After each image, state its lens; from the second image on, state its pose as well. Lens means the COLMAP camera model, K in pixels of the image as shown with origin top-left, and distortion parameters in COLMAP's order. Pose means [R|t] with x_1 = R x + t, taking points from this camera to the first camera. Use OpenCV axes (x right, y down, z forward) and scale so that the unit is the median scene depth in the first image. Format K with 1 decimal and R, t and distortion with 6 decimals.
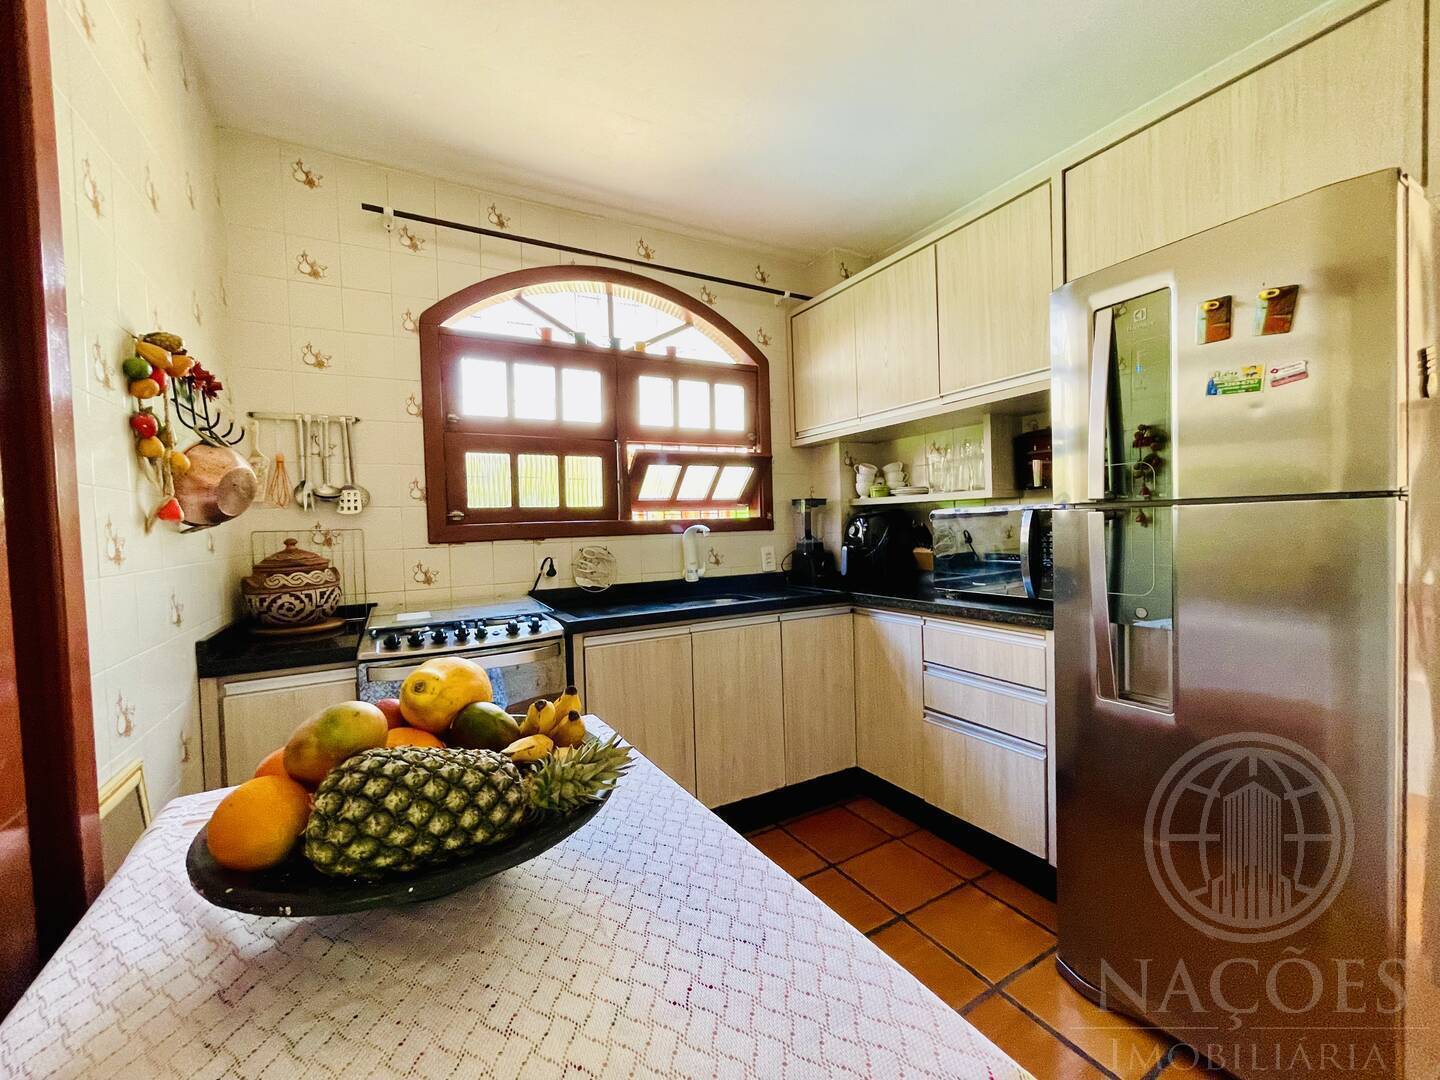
lens RADIAL K [[577.7, 0, 711.1], [0, 577.7, 544.7], [0, 0, 1]] dist [-0.002747, -0.001398]
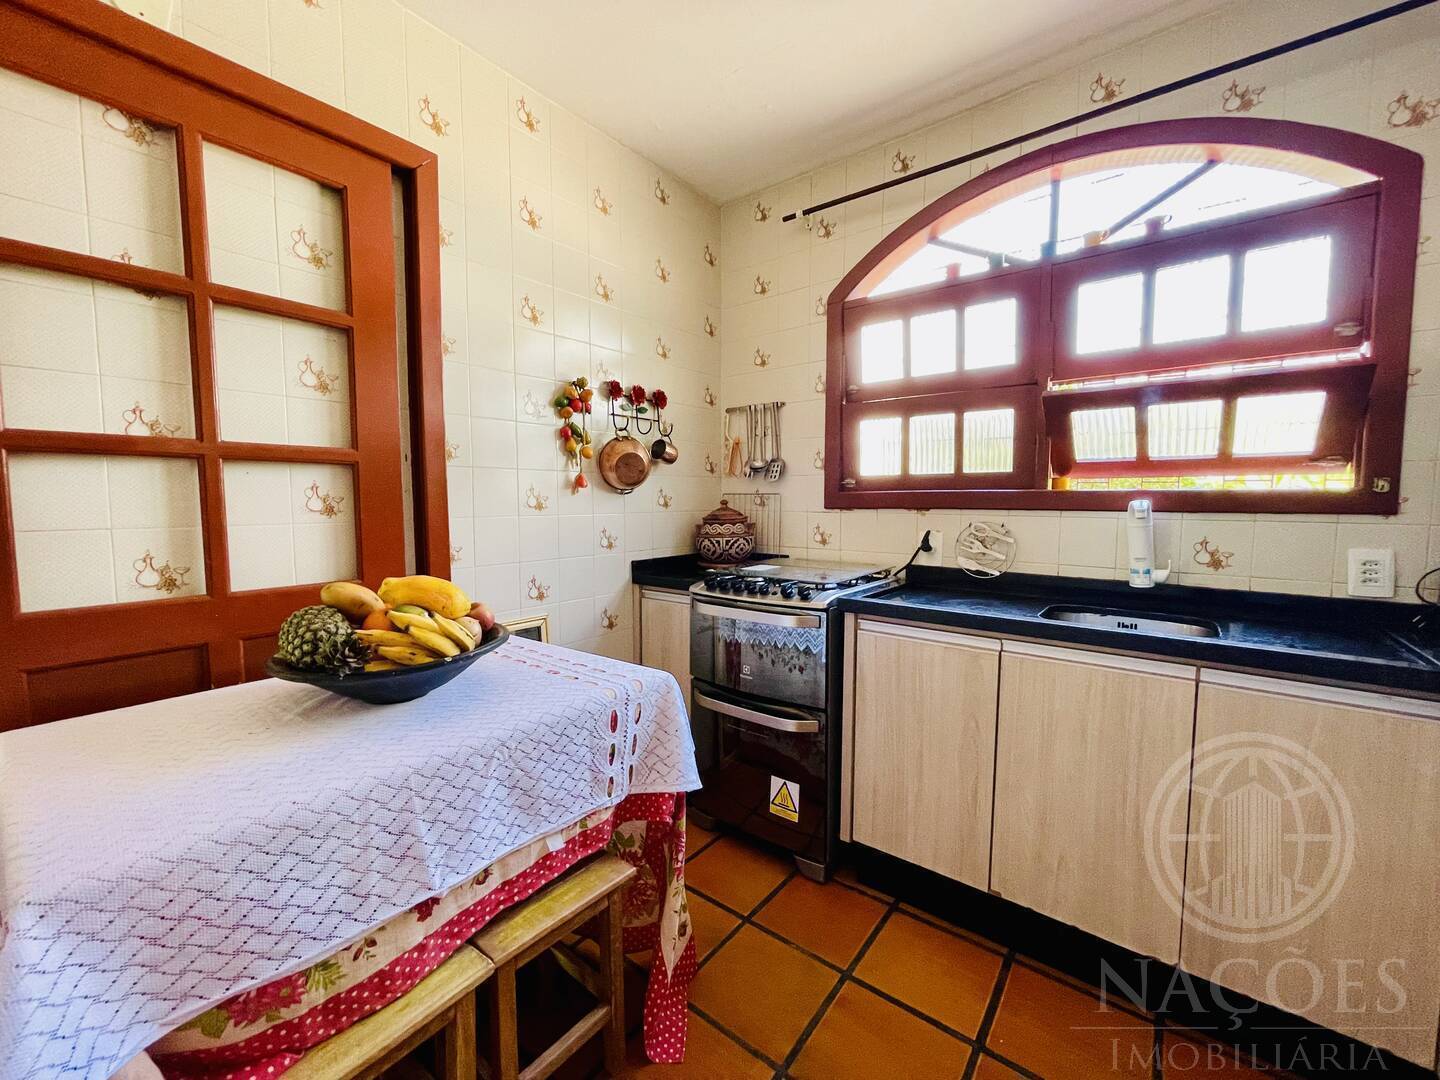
lens RADIAL K [[577.7, 0, 712.6], [0, 577.7, 540.0], [0, 0, 1]] dist [-0.002747, -0.001398]
pose [[0.379889, 0.097320, -0.919899, 0.391430], [-0.045004, 0.995217, 0.086703, -0.023975], [0.923937, 0.008462, 0.382452, 0.331615]]
